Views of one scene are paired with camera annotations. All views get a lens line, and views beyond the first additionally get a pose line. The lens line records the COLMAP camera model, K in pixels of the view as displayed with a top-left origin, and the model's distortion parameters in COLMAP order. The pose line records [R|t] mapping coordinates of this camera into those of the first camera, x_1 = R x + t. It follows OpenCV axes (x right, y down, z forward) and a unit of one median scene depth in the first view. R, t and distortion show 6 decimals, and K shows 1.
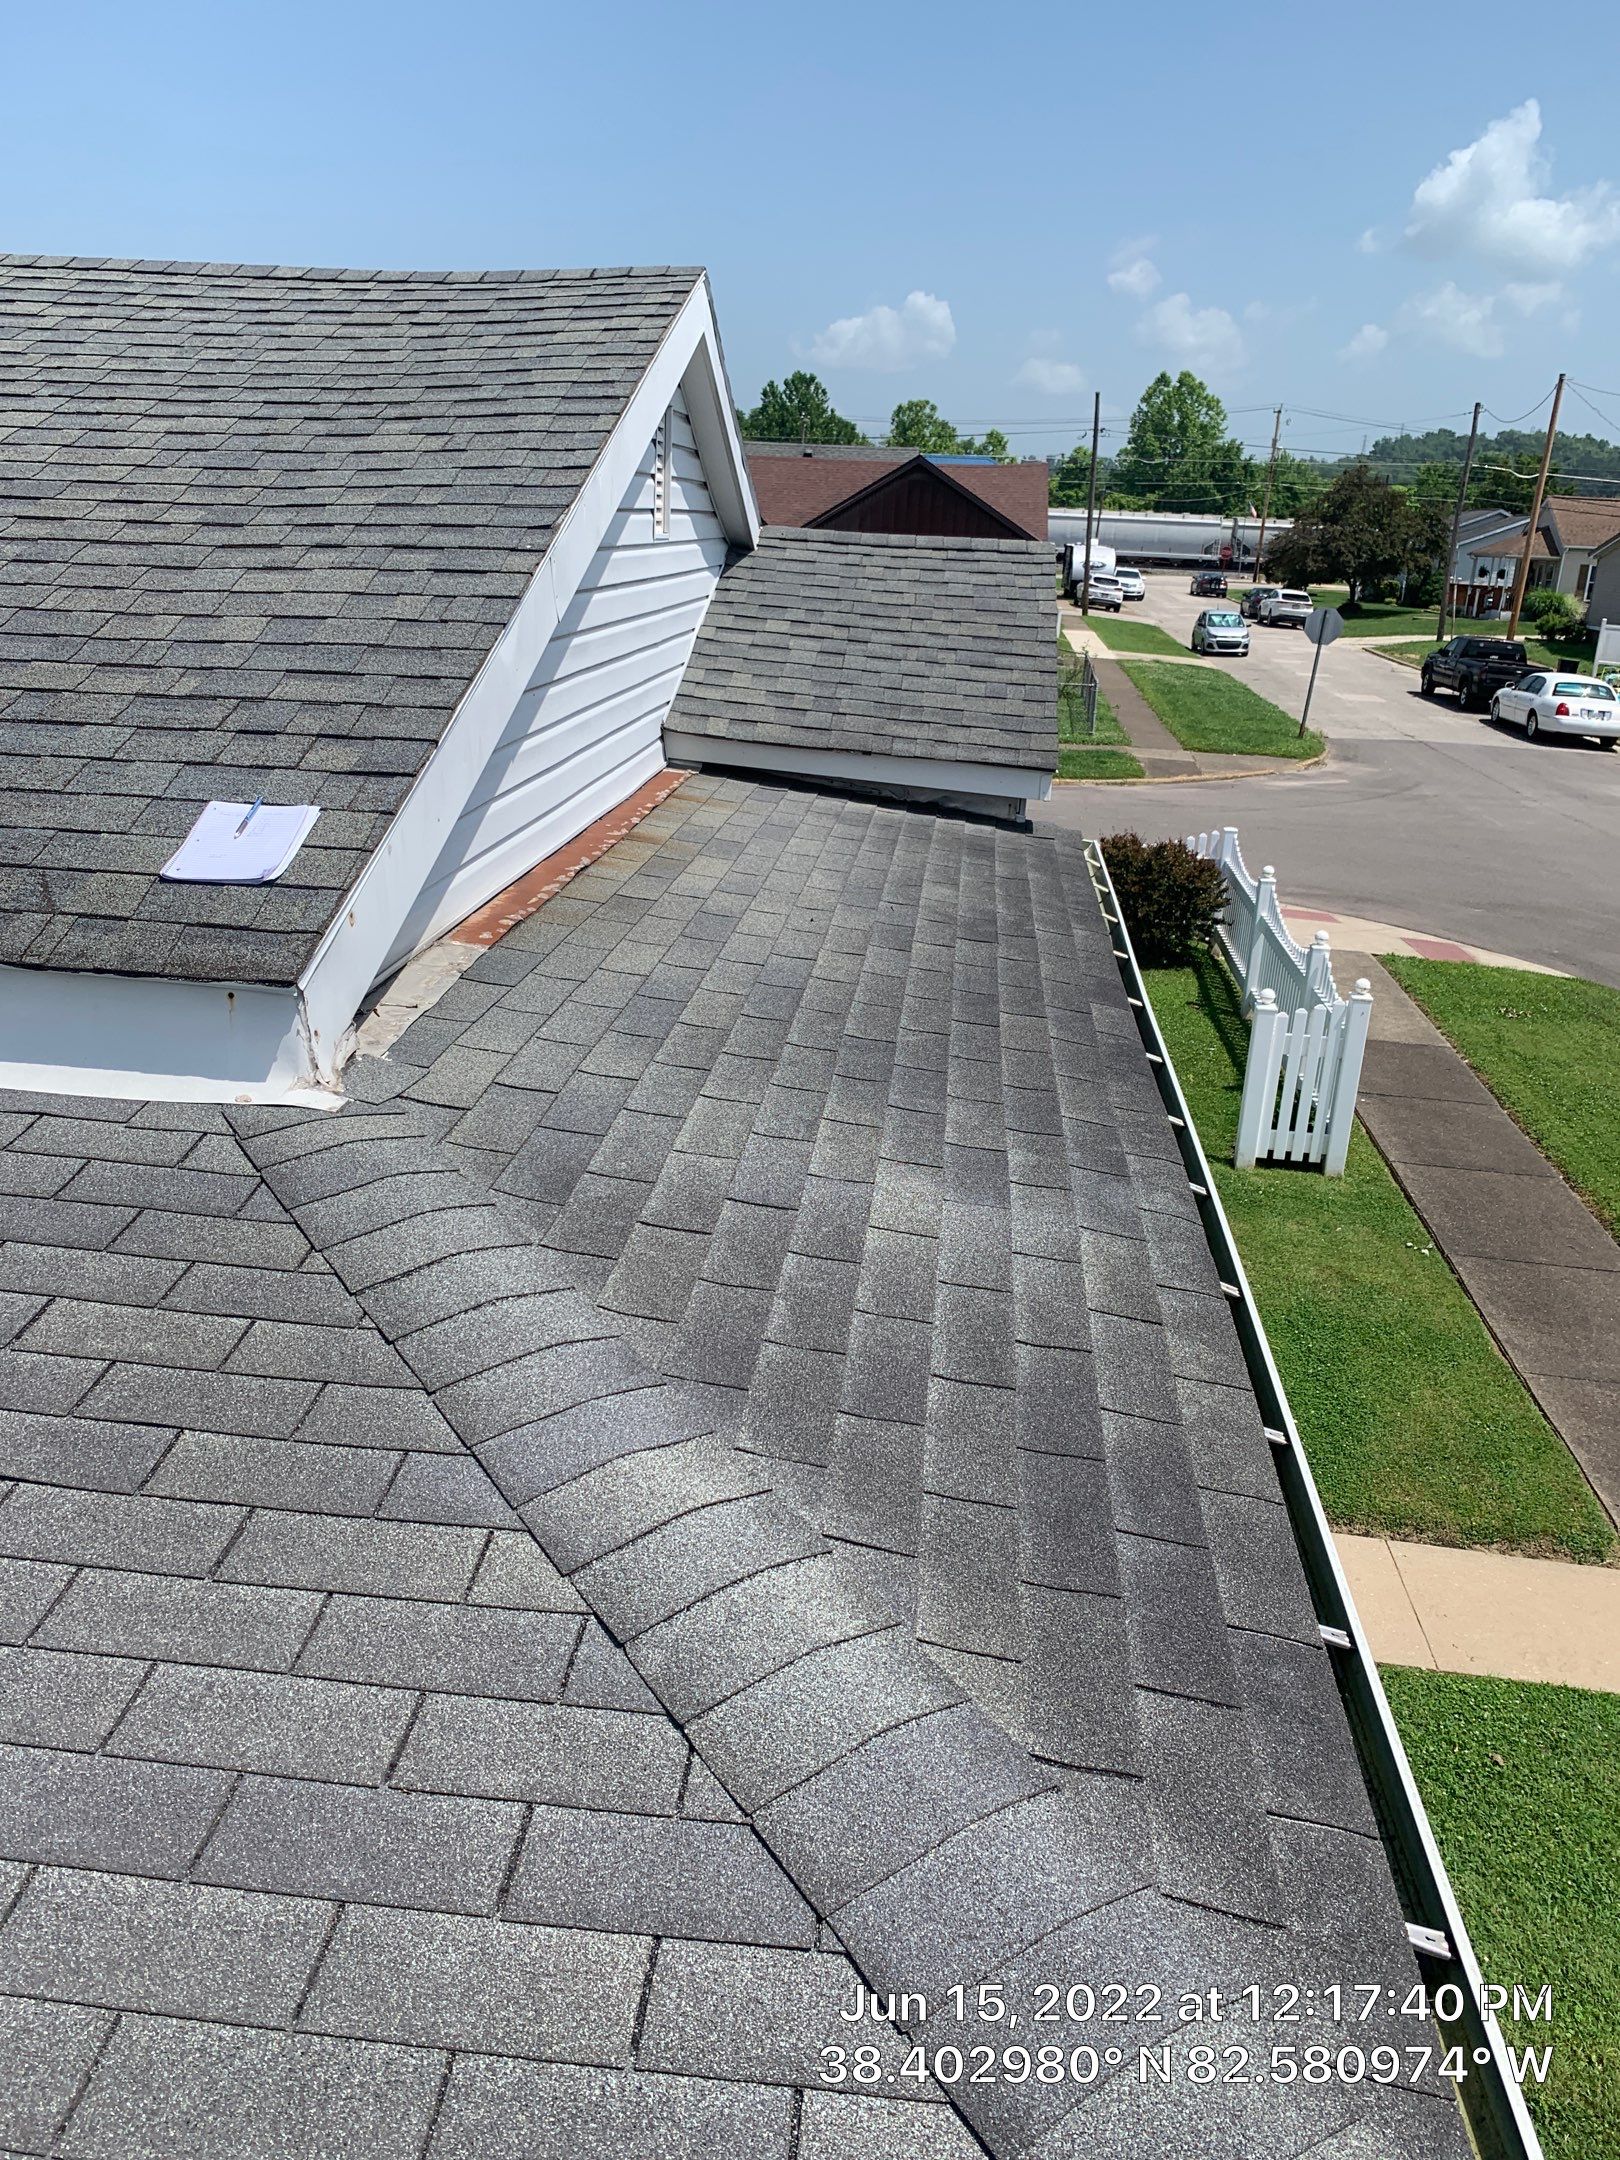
lens RADIAL K [[1625.3, 0, 816.9], [0, 1625.3, 1068.3], [0, 0, 1]] dist [0.150032, -0.374621]
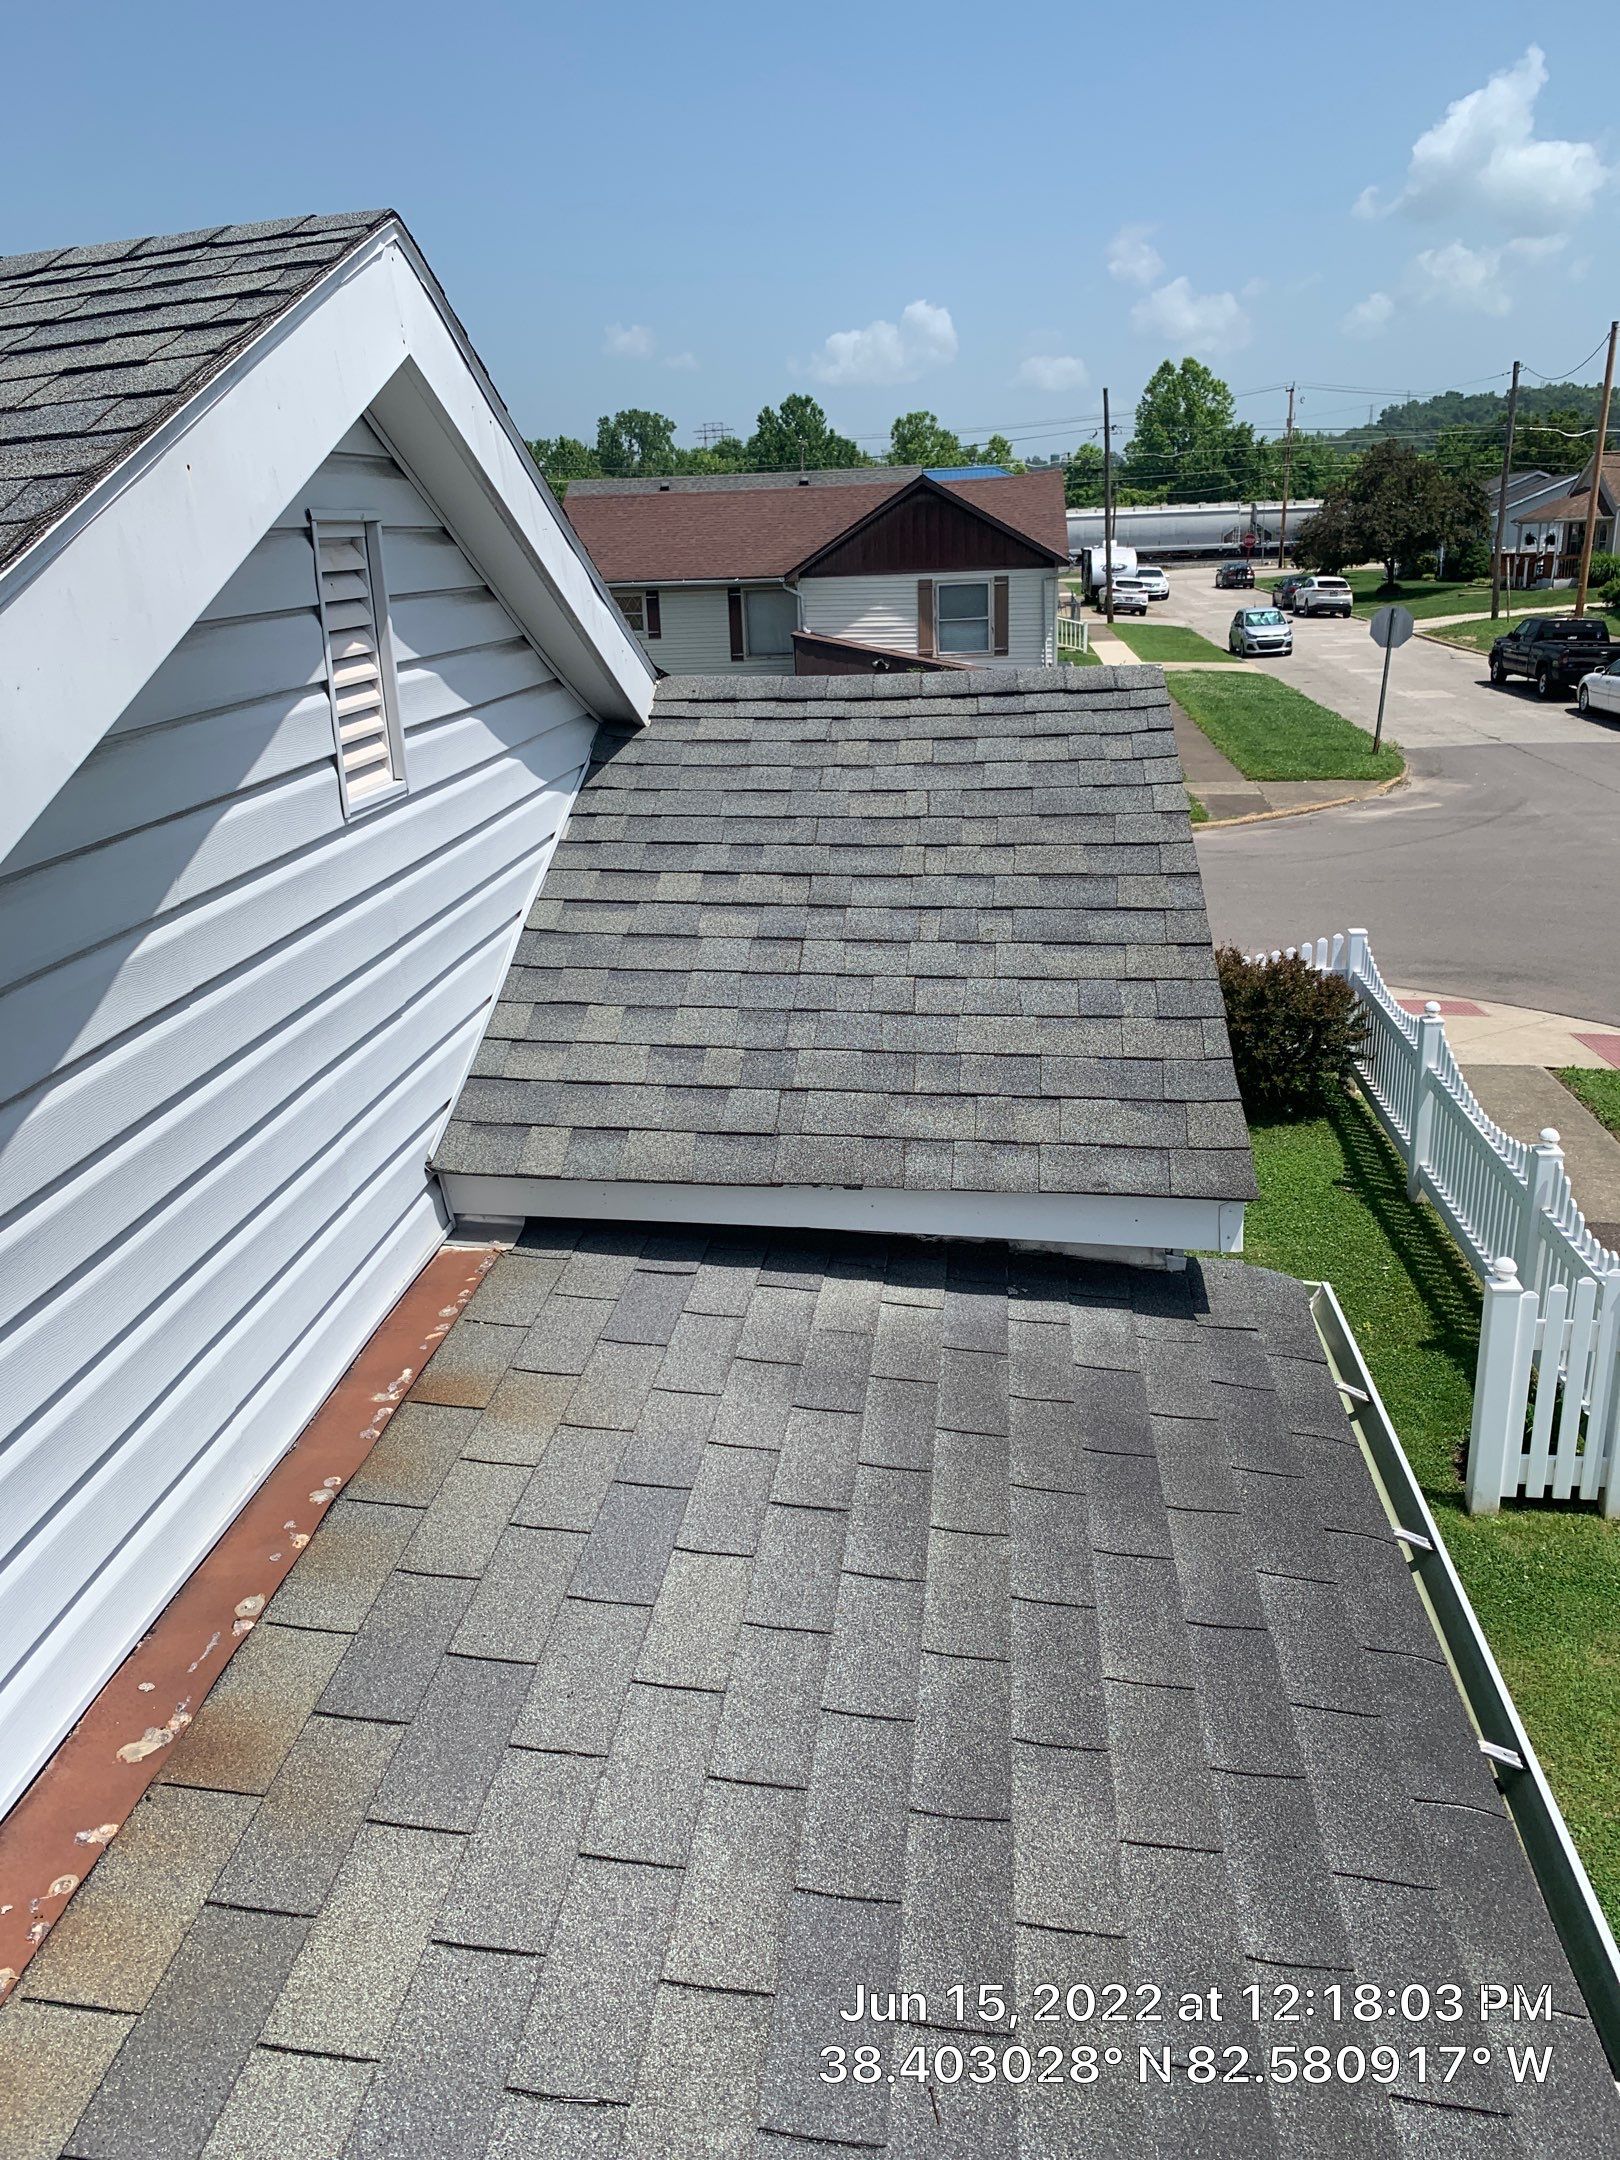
lens RADIAL K [[1629.5, 0, 814.2], [0, 1629.5, 1062.9], [0, 0, 1]] dist [0.111551, -0.243370]
pose [[0.996430, -0.078077, -0.032100, 0.006565], [0.077641, 0.996874, -0.014615, -0.039182], [0.033140, 0.012071, 0.999378, 0.090580]]
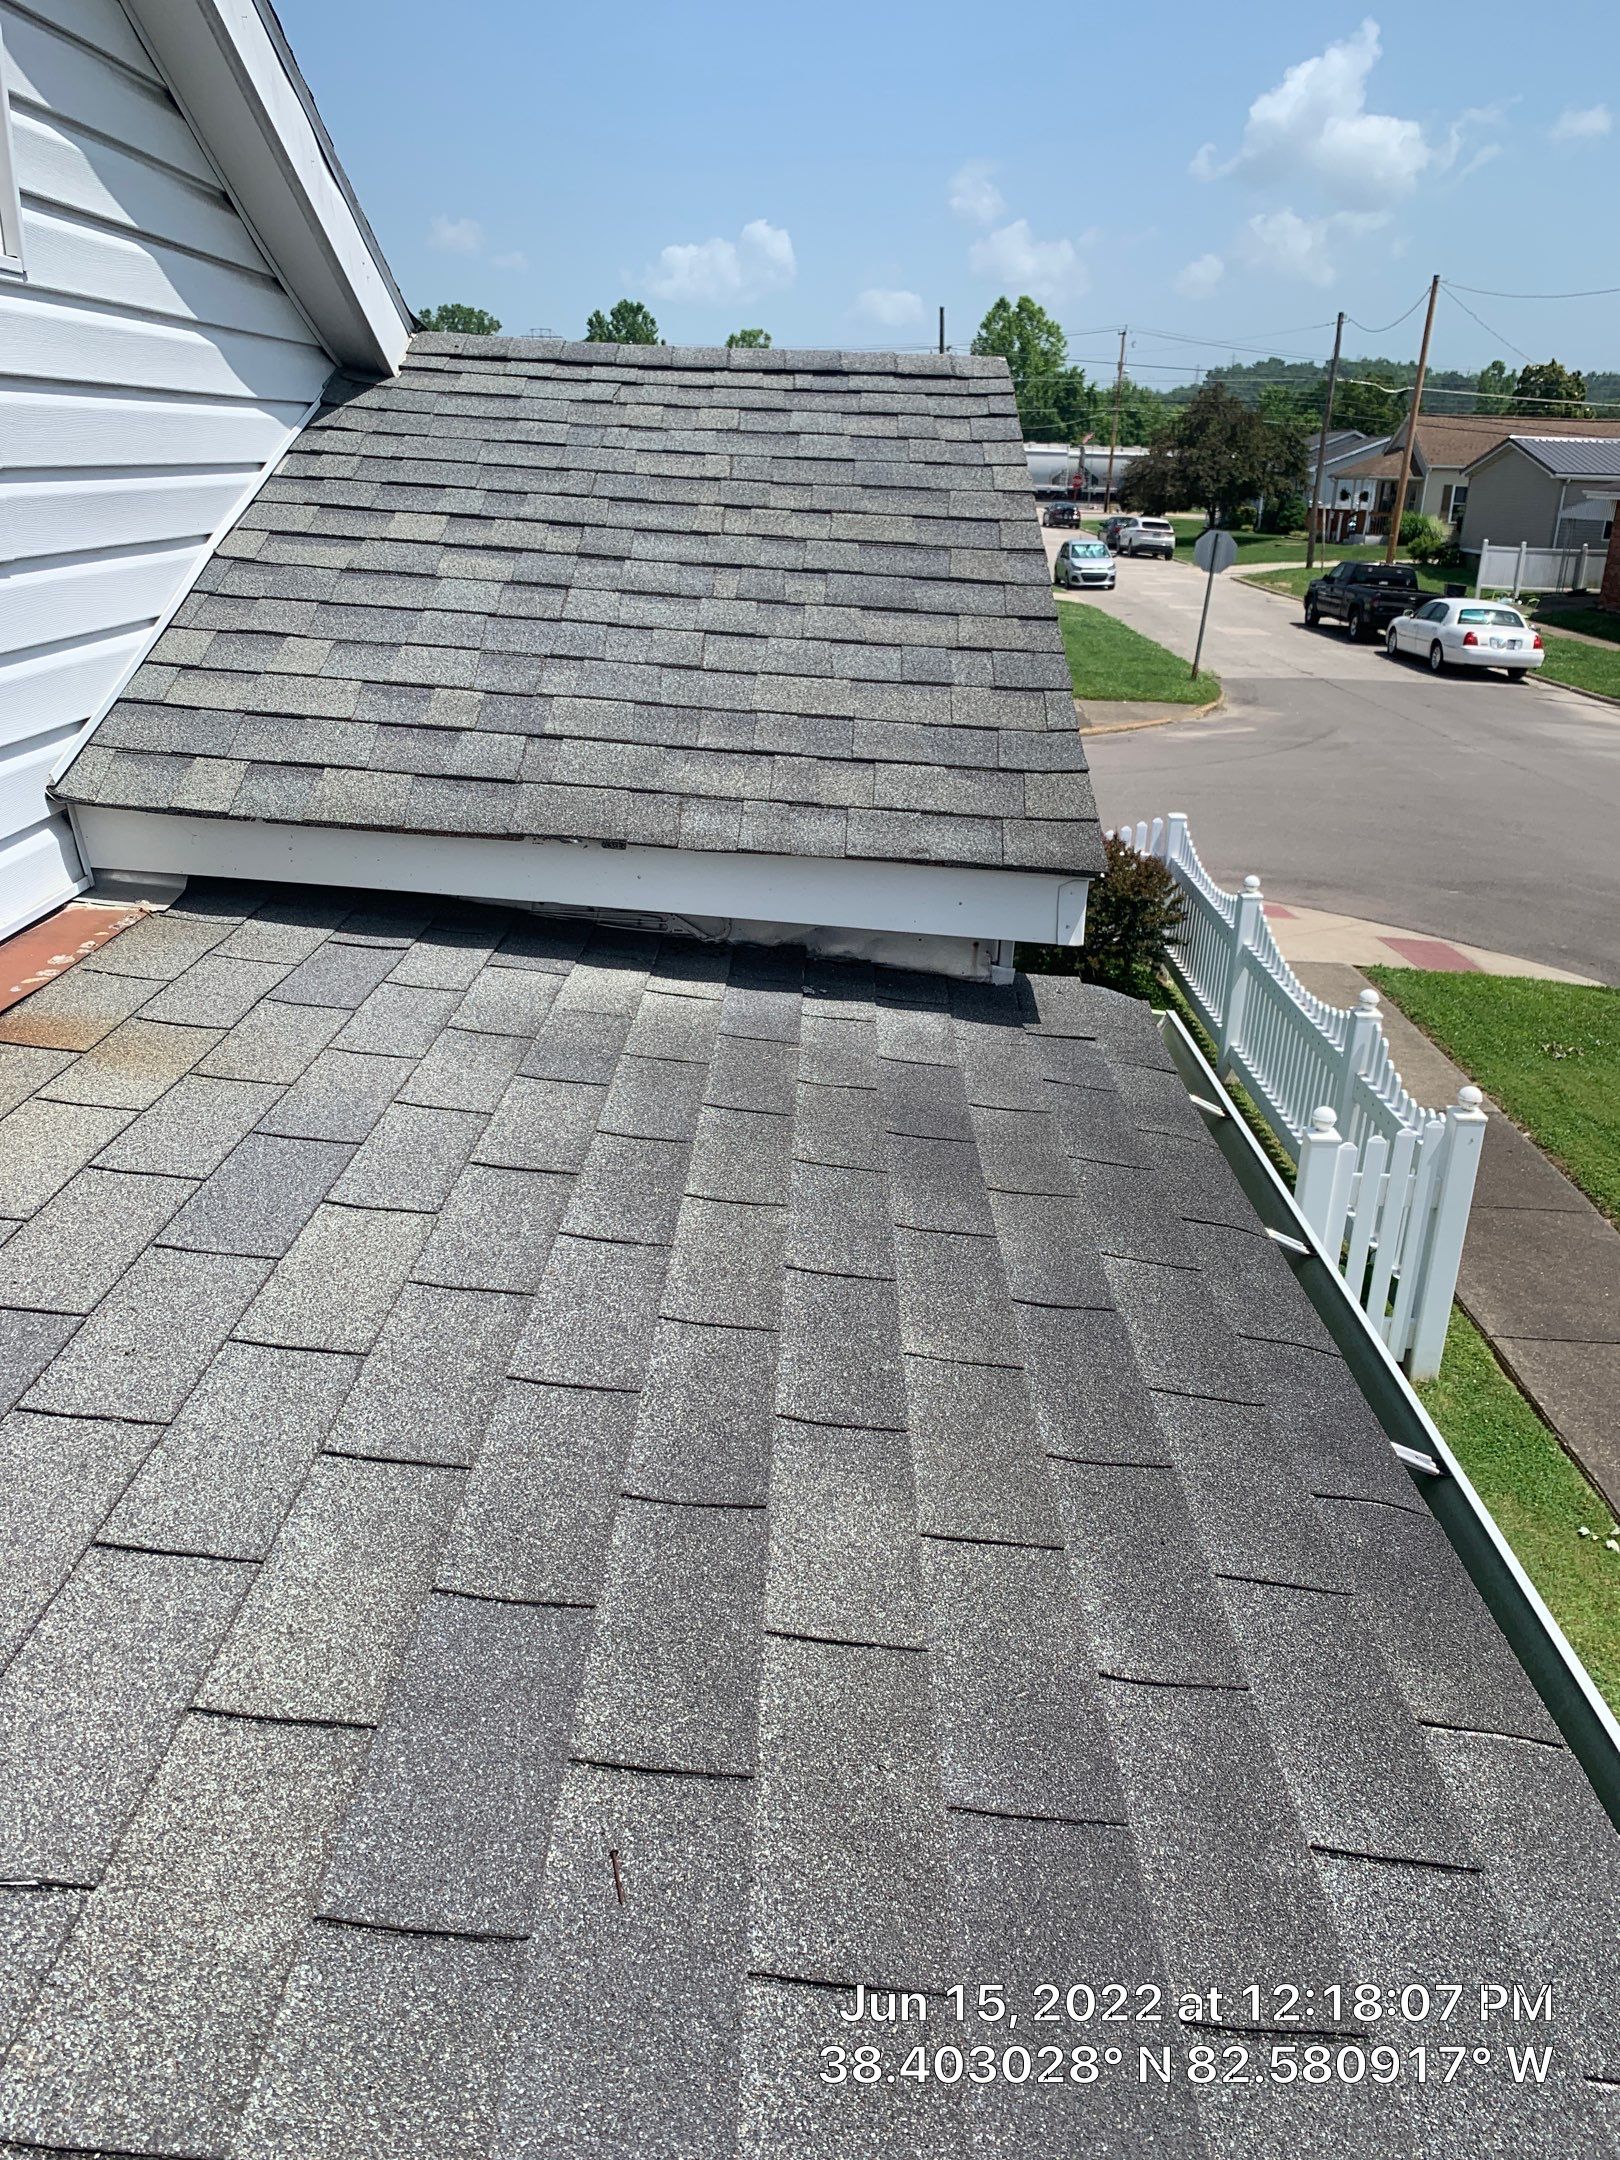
lens RADIAL K [[1625.3, 0, 816.9], [0, 1625.3, 1068.3], [0, 0, 1]] dist [0.150032, -0.374621]
pose [[0.995643, -0.047240, 0.080394, 0.007859], [0.044579, 0.998407, 0.034577, -0.026551], [-0.081899, -0.030842, 0.996163, 0.107337]]
